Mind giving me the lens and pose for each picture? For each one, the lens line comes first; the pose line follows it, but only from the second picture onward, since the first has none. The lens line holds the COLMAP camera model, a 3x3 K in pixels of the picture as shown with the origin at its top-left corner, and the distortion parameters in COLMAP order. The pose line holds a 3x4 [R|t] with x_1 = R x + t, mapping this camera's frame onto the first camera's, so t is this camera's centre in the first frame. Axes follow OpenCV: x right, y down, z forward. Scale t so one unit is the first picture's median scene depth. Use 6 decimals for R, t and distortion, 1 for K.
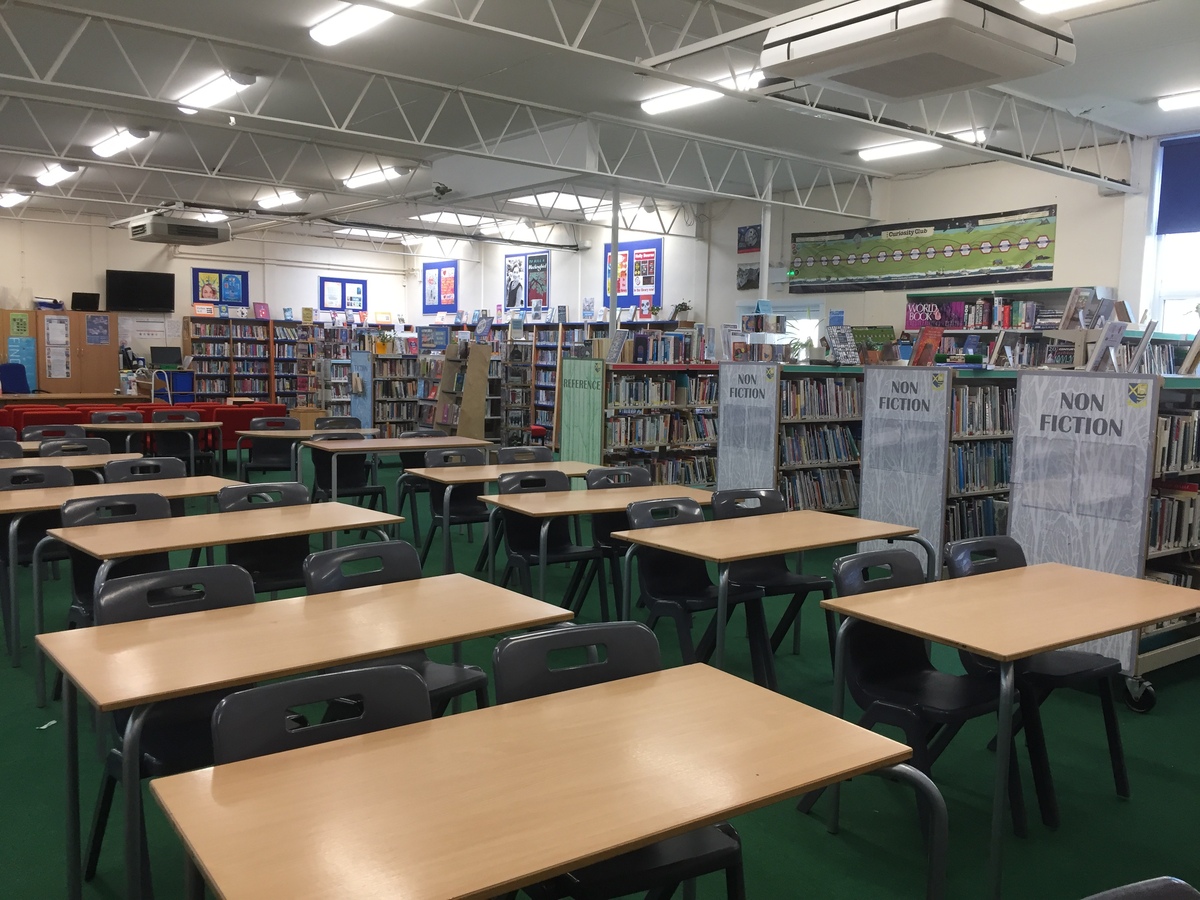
lens RADIAL K [[1036.3, 0, 598.7], [0, 1036.3, 452.9], [0, 0, 1]] dist [0.058213, -0.058269]
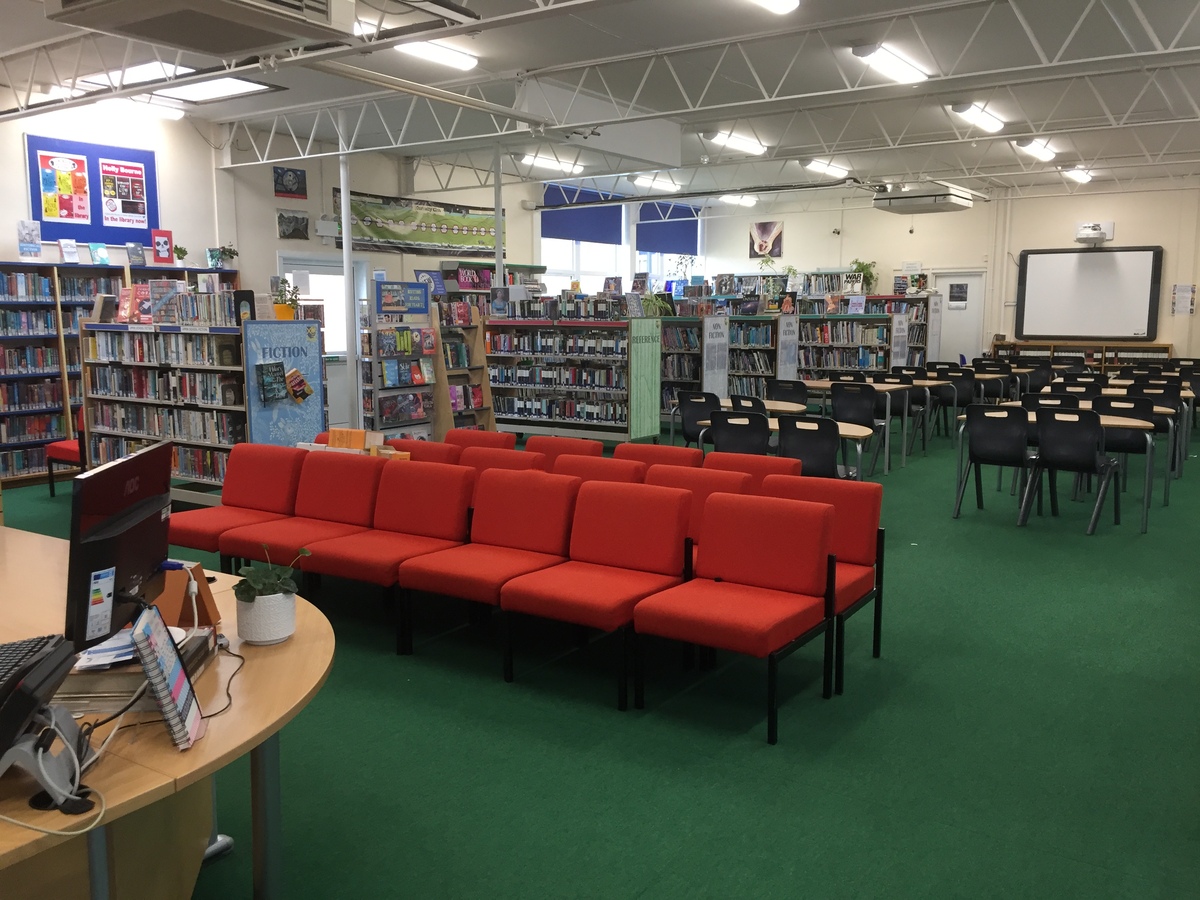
lens RADIAL K [[1036.3, 0, 598.8], [0, 1036.3, 449.1], [0, 0, 1]] dist [0.058213, -0.058269]
pose [[-0.318574, -0.146854, 0.936453, -0.829313], [0.086517, 0.979298, 0.183005, -0.121661], [-0.943941, 0.139319, -0.299273, 1.050772]]
